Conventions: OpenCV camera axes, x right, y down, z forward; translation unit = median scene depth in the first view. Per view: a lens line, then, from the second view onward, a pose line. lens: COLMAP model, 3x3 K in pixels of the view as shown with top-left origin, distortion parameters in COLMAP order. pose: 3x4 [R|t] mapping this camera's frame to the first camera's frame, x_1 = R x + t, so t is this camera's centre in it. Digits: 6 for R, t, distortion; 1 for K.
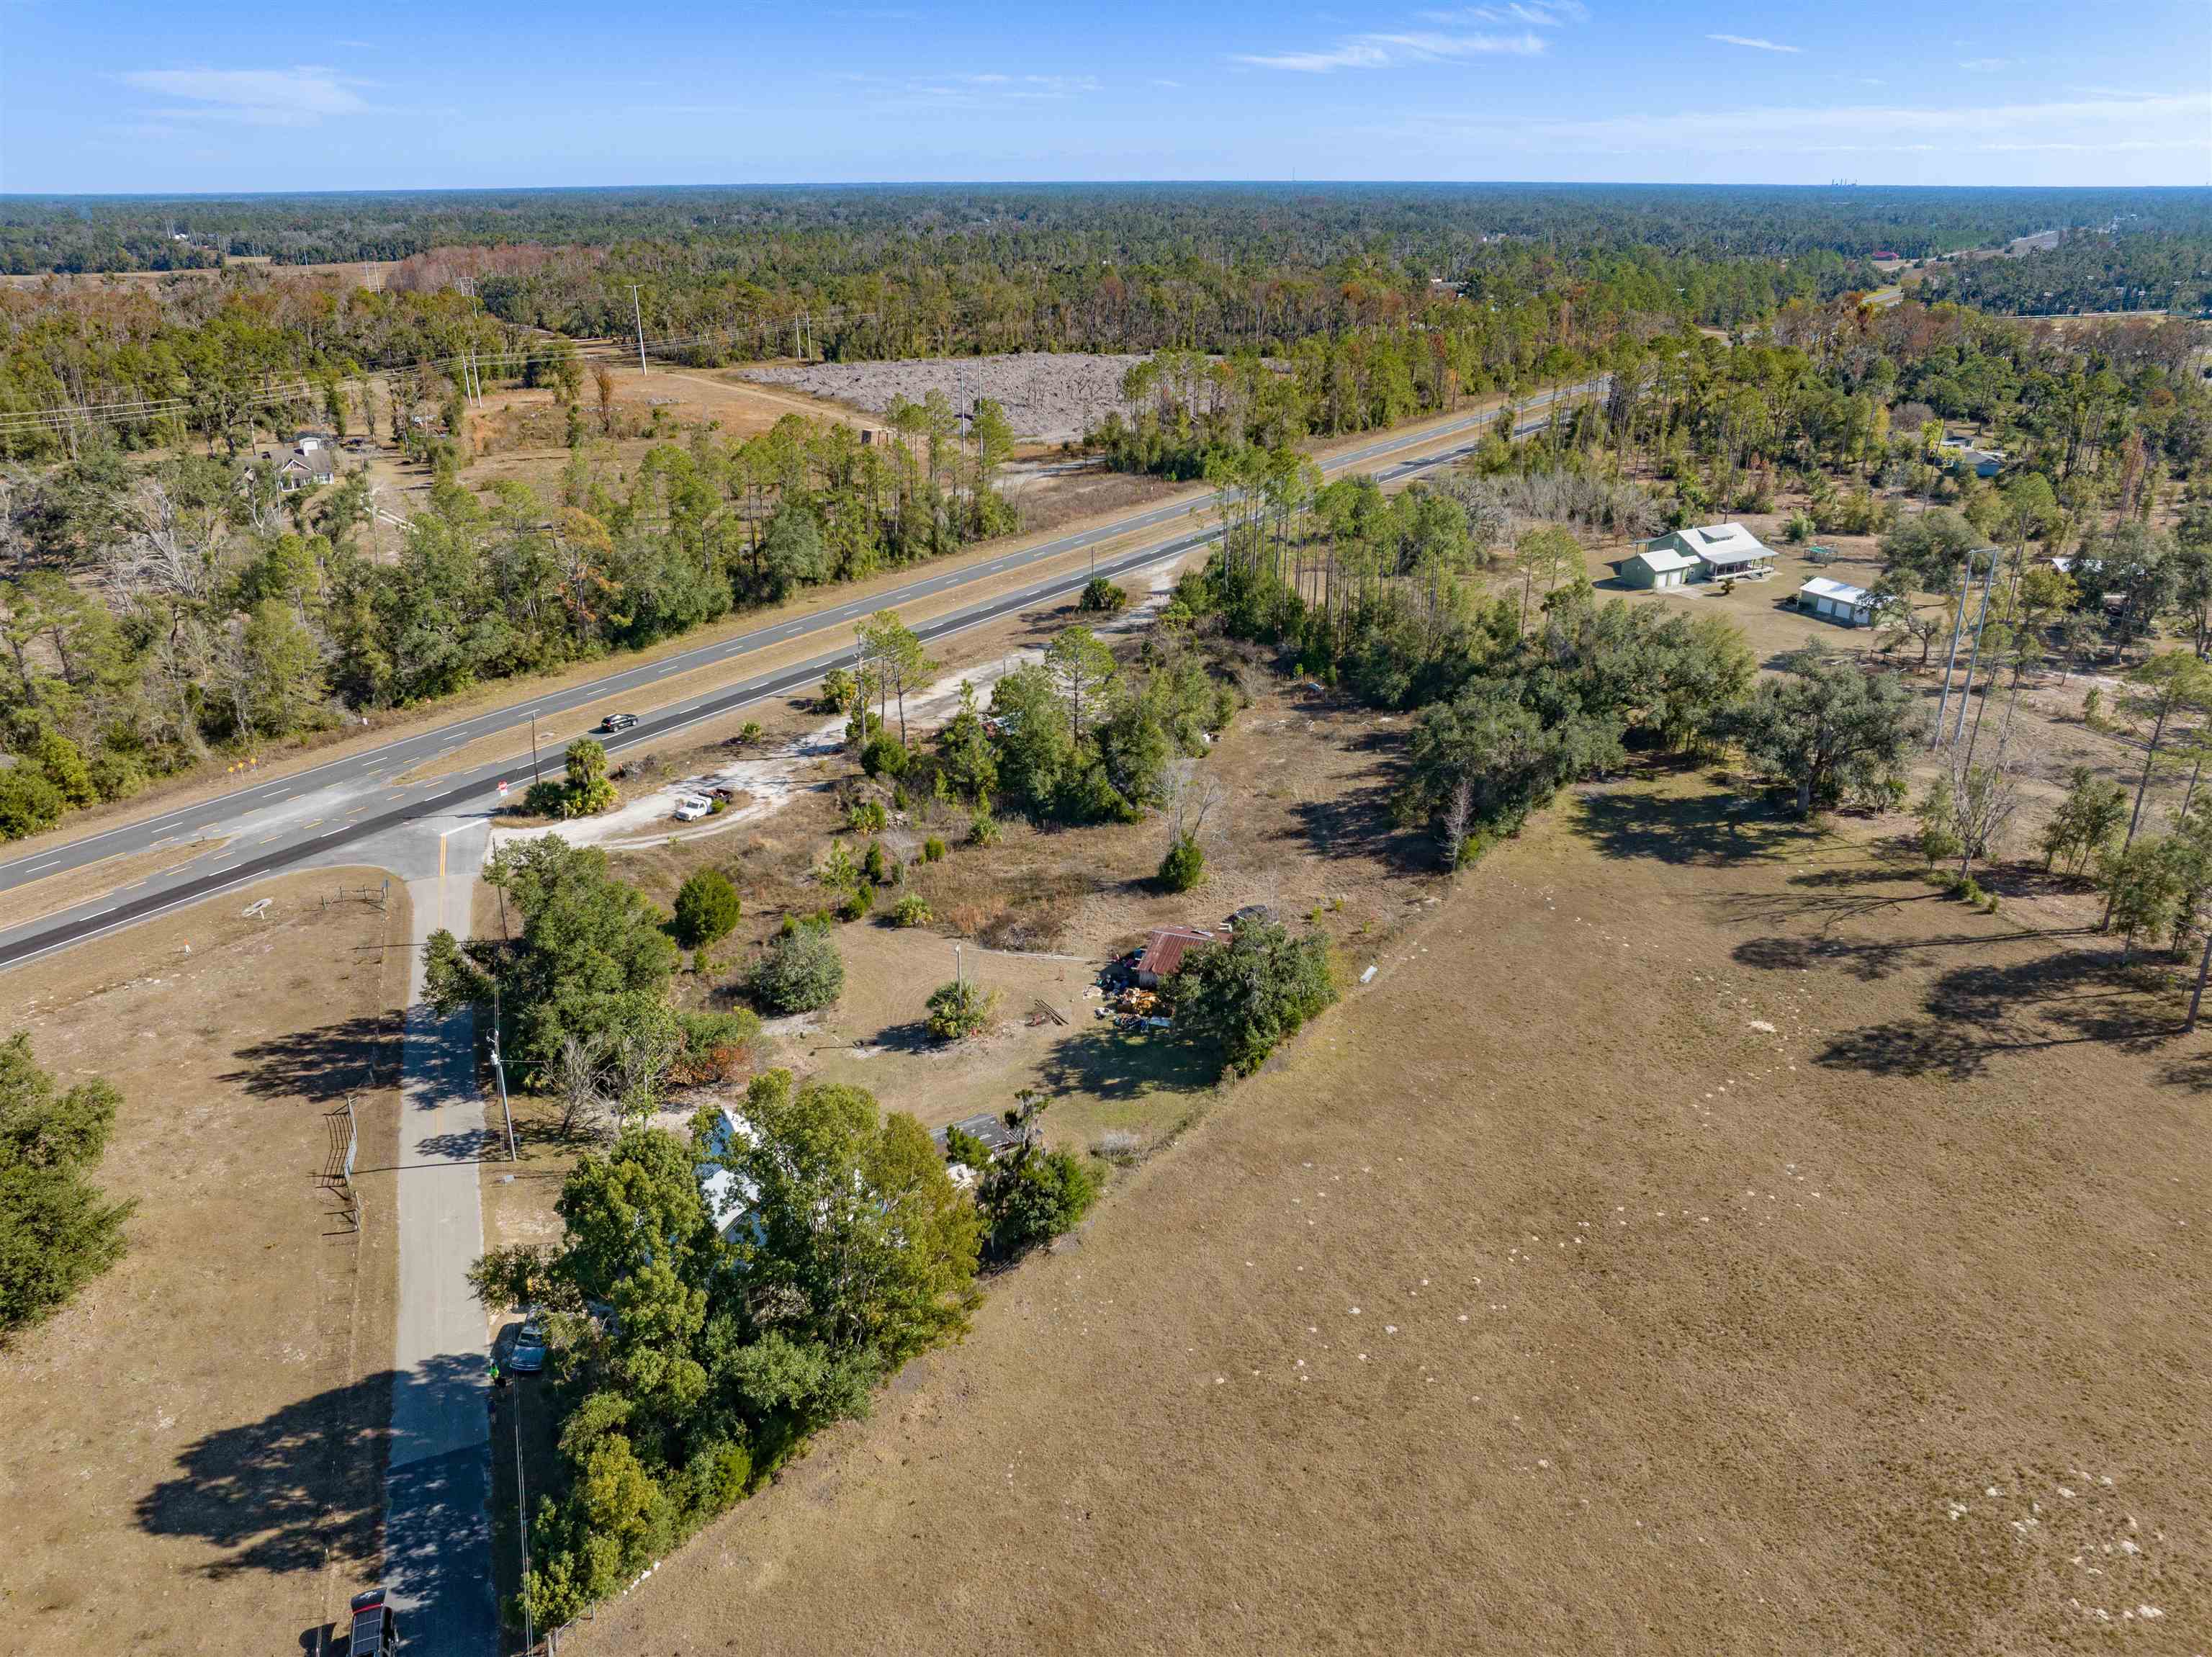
lens RADIAL K [[1554.1, 0, 1106.0], [0, 1554.1, 828.5], [0, 0, 1]] dist [-0.029841, 0.002677]
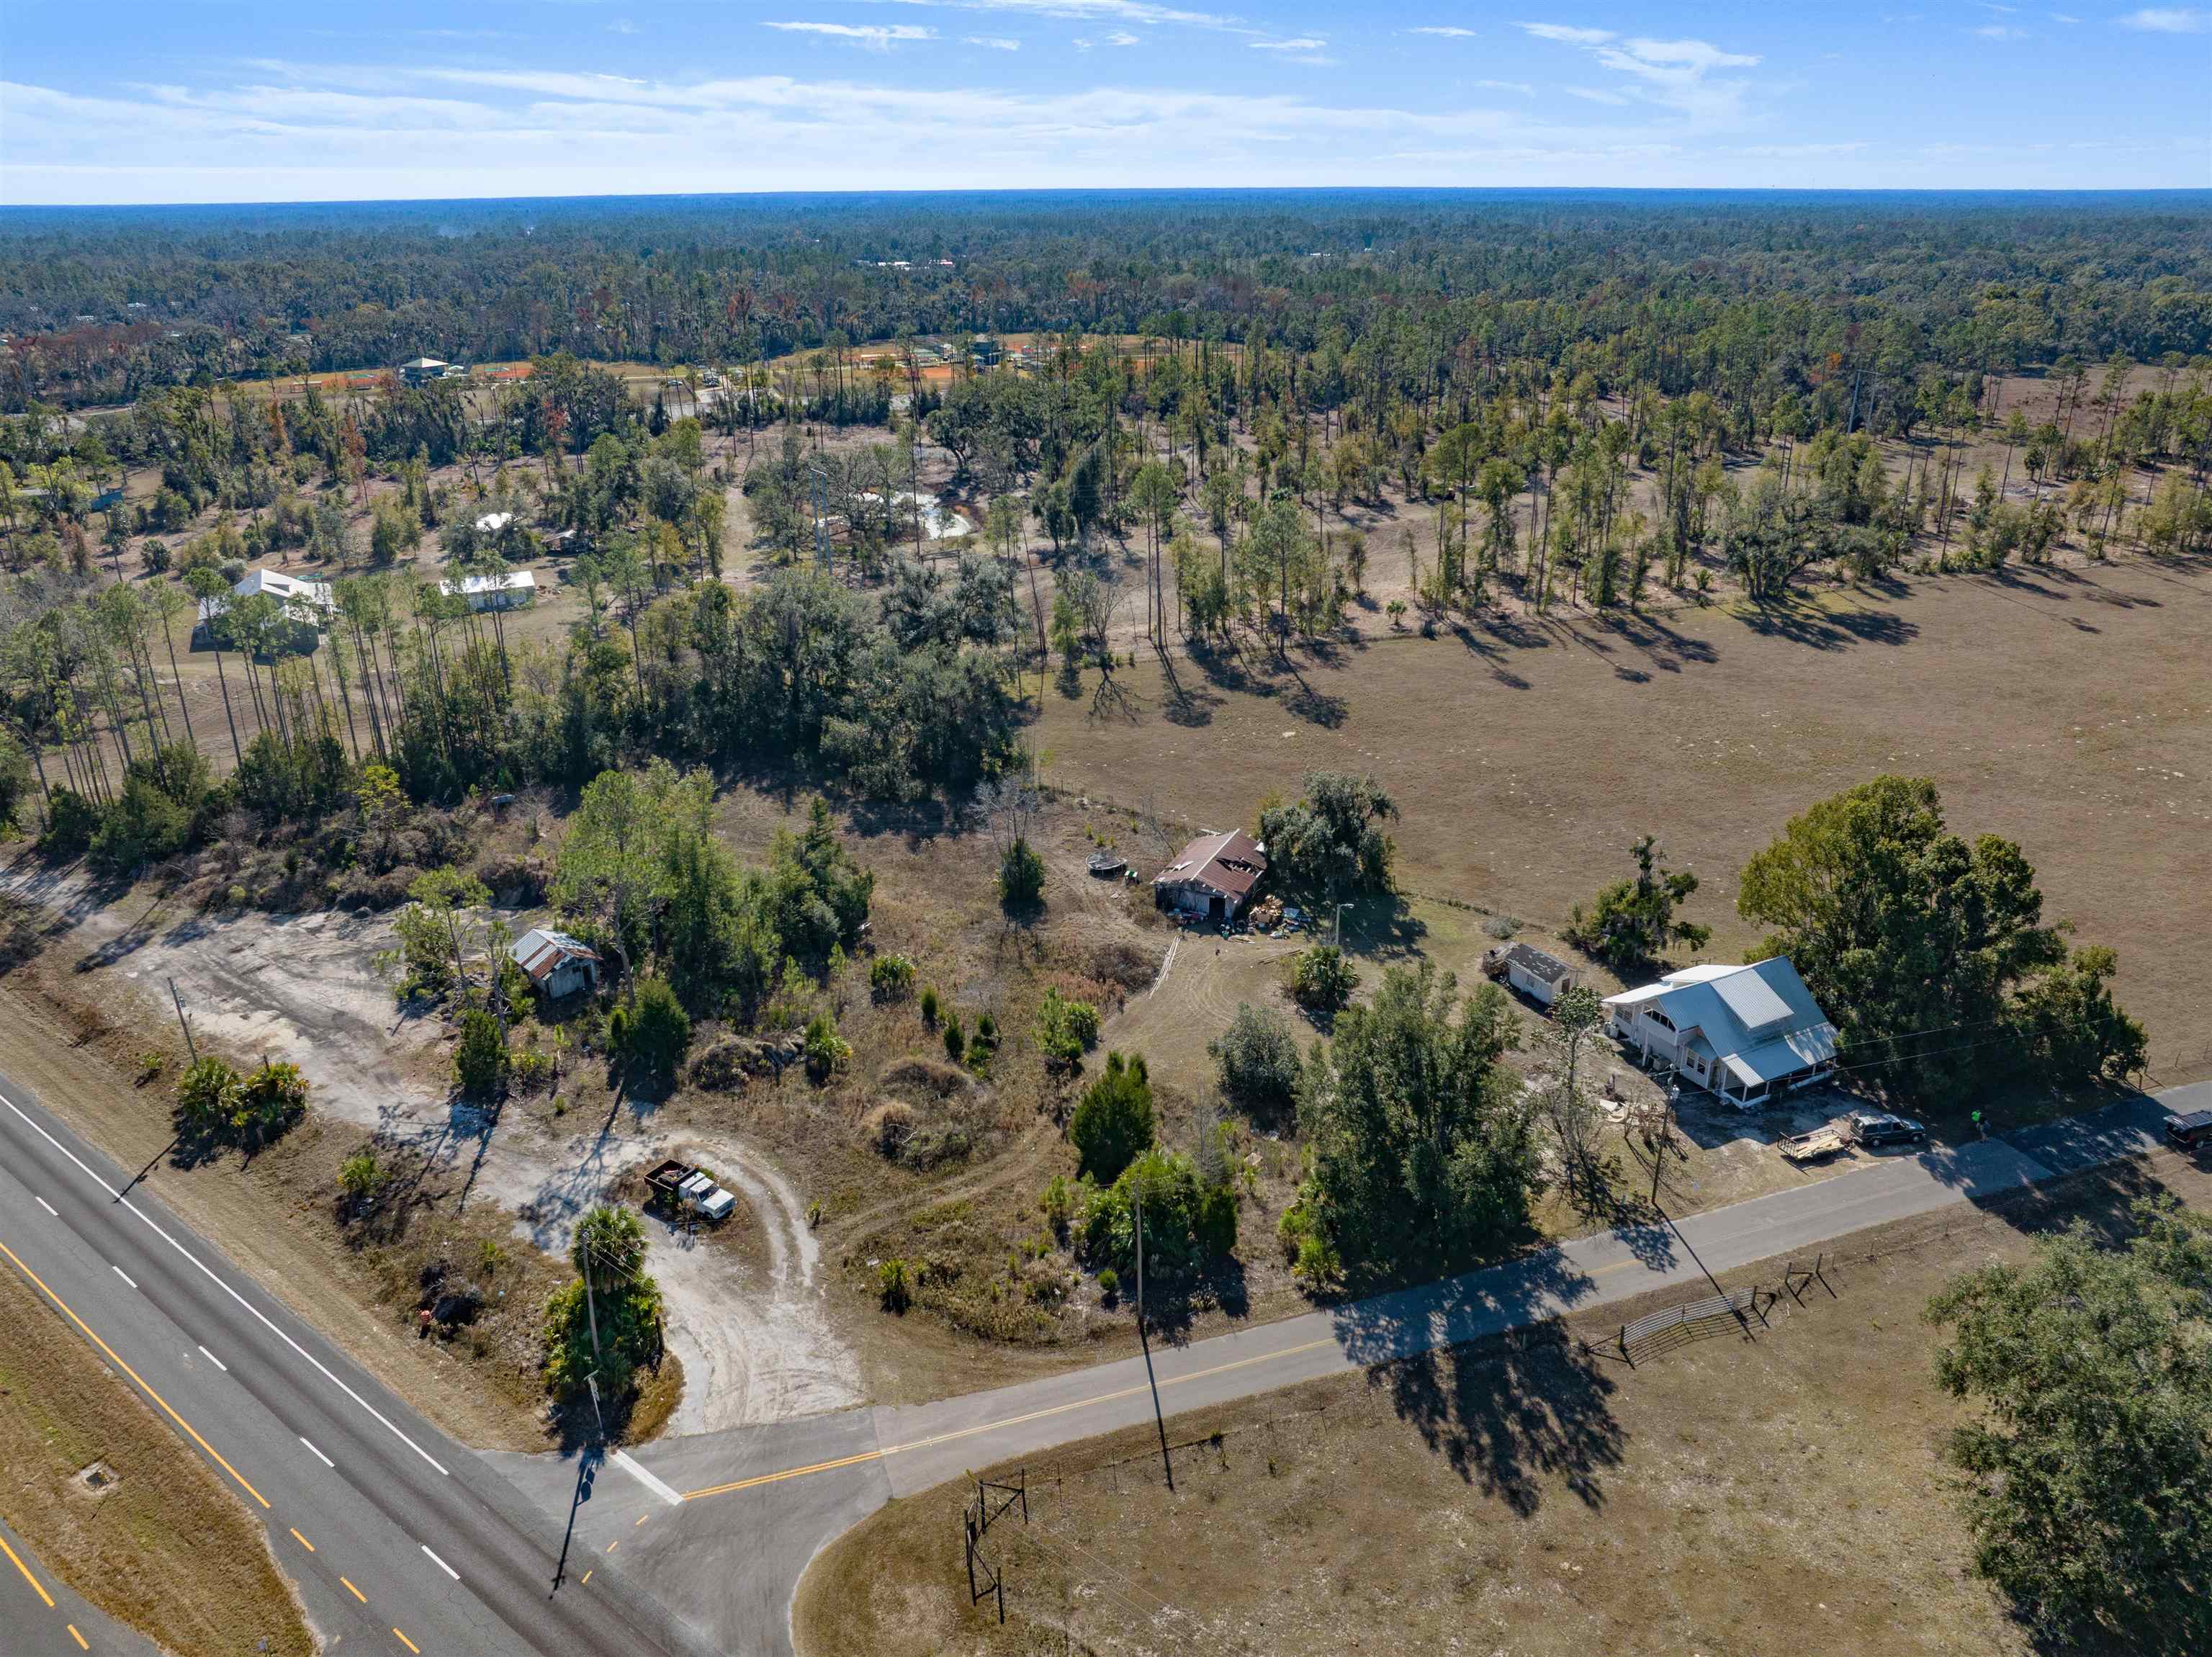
lens RADIAL K [[1557.6, 0, 1106.0], [0, 1557.6, 828.5], [0, 0, 1]] dist [-0.037335, -0.001096]
pose [[0.040287, -0.380443, 0.923926, -0.854680], [0.395893, 0.855077, 0.334831, -0.311841], [-0.917412, 0.352287, 0.185063, 0.756124]]
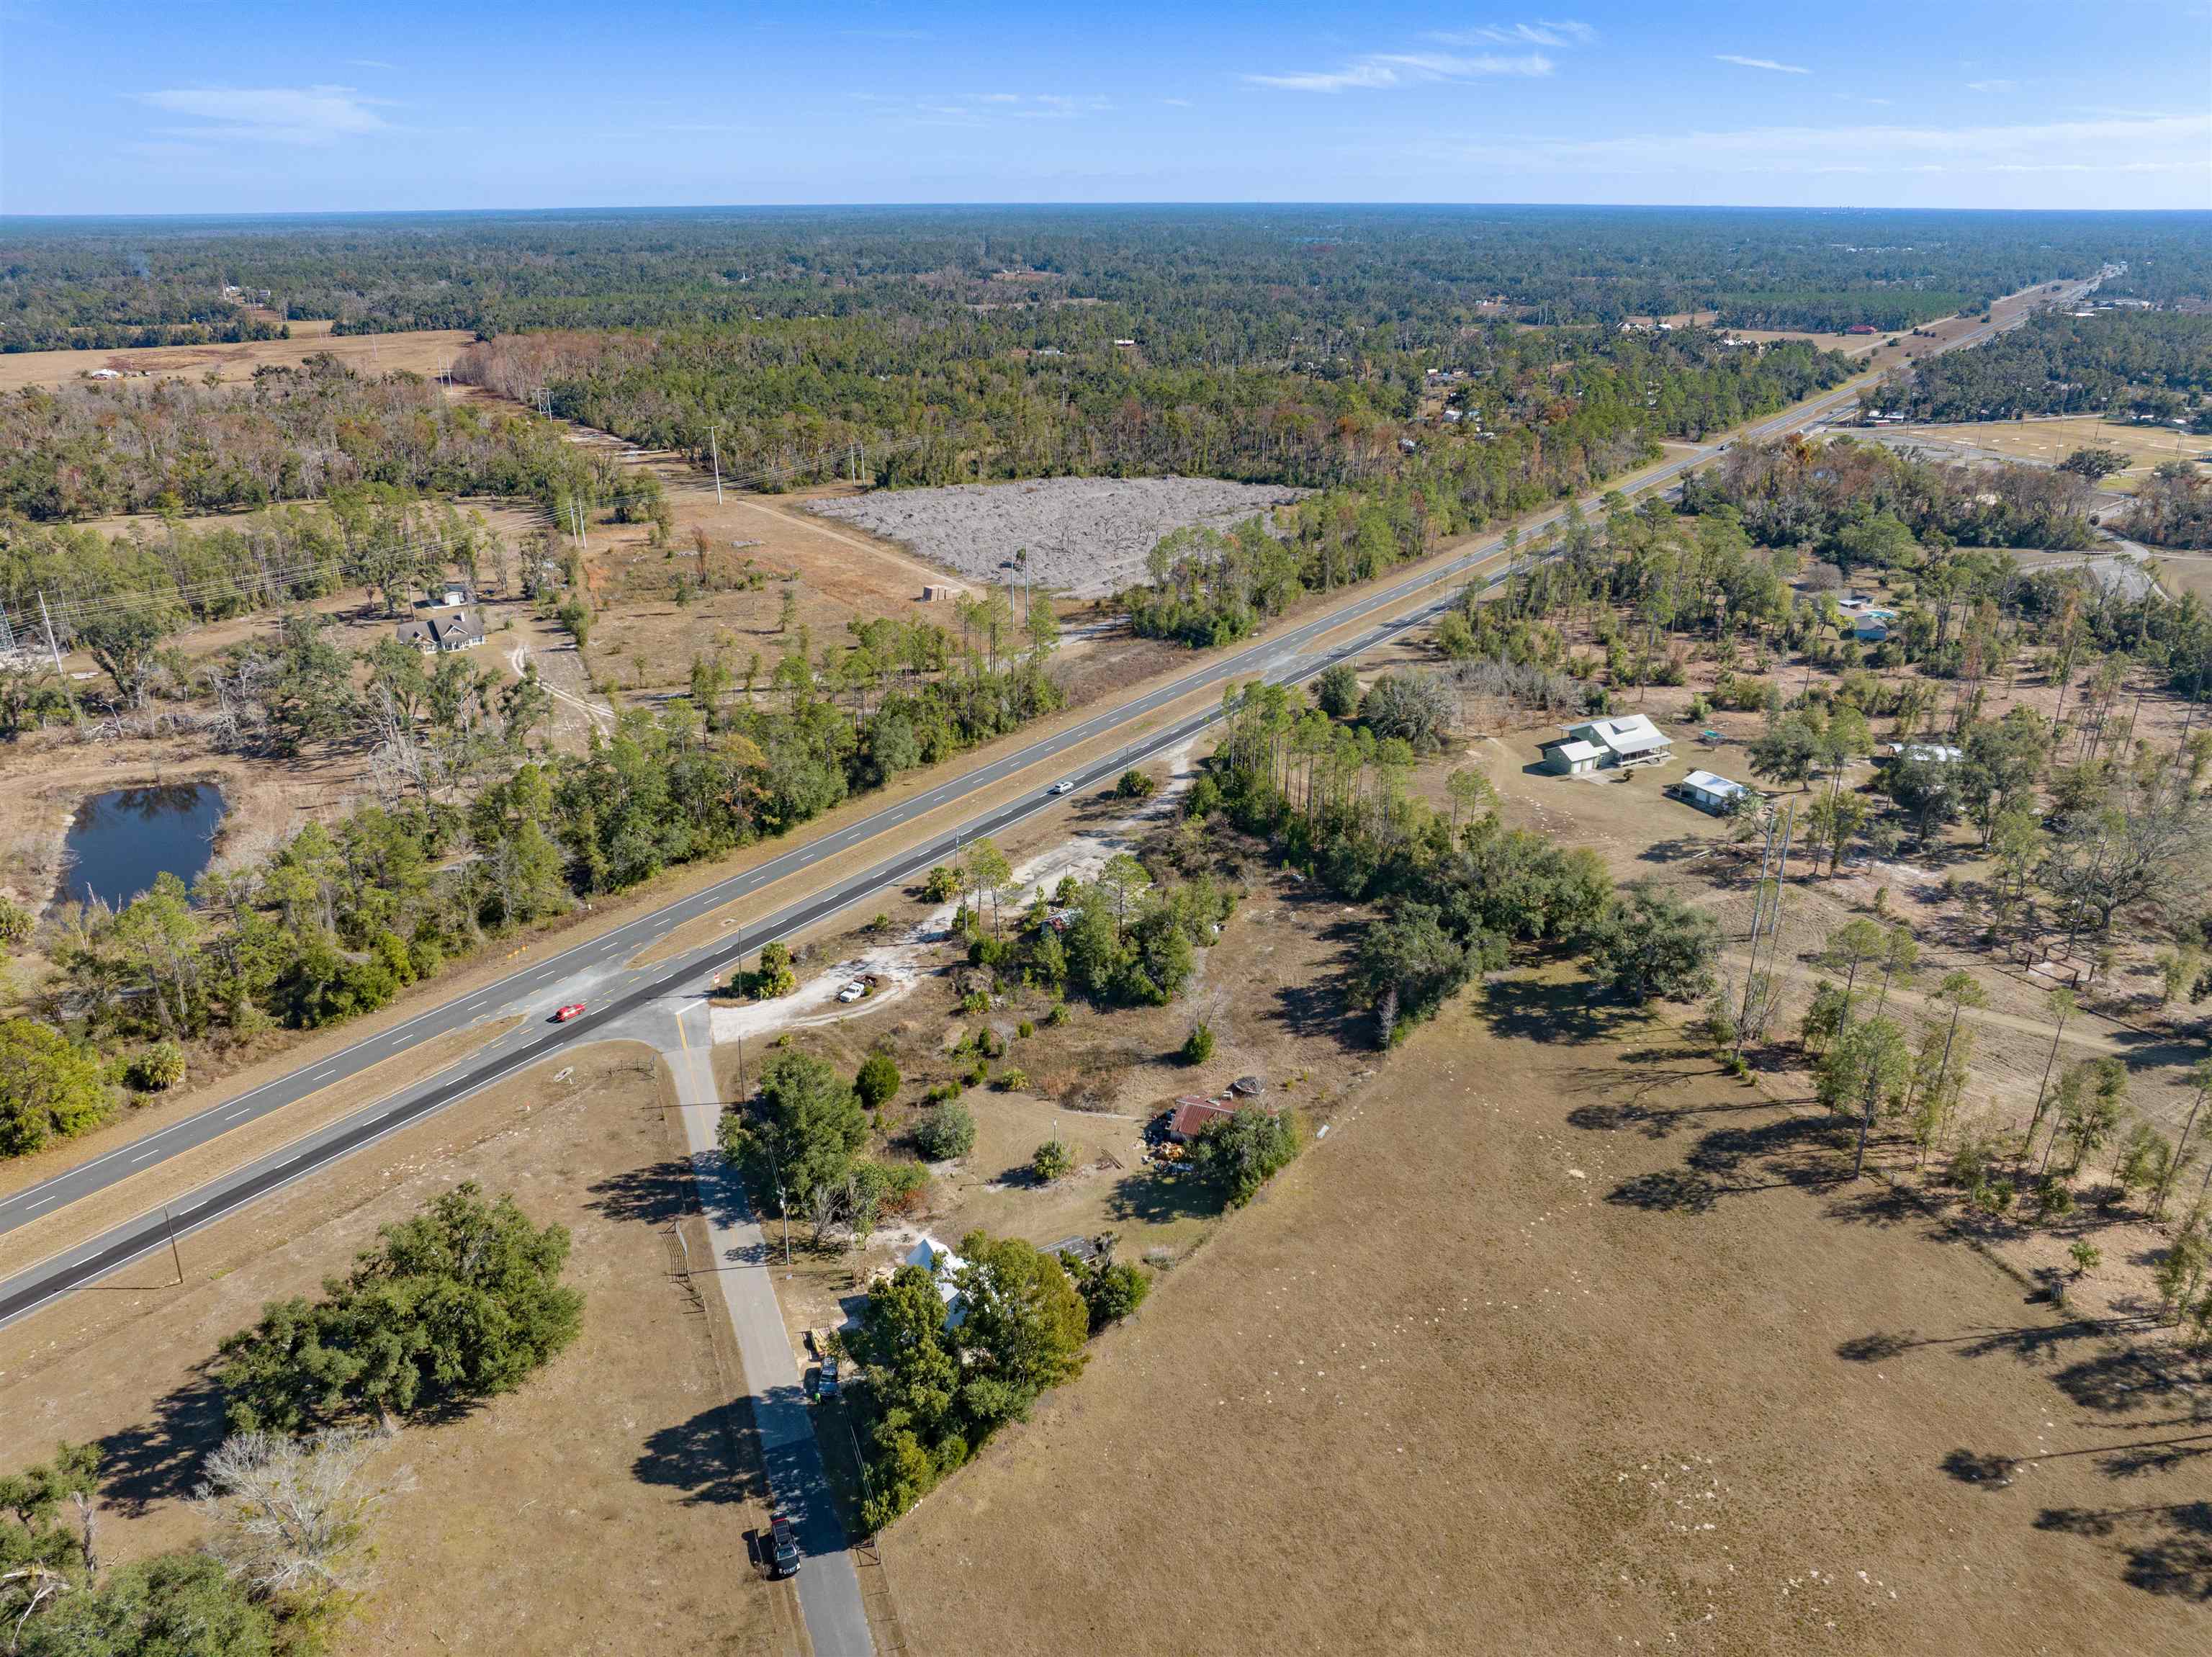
lens RADIAL K [[1552.3, 0, 1106.0], [0, 1552.3, 828.5], [0, 0, 1]] dist [-0.005255, -0.056515]
pose [[0.999973, 0.003405, -0.006451, -0.028640], [-0.003471, 0.999942, -0.010147, -0.163508], [0.006416, 0.010169, 0.999928, -0.452407]]
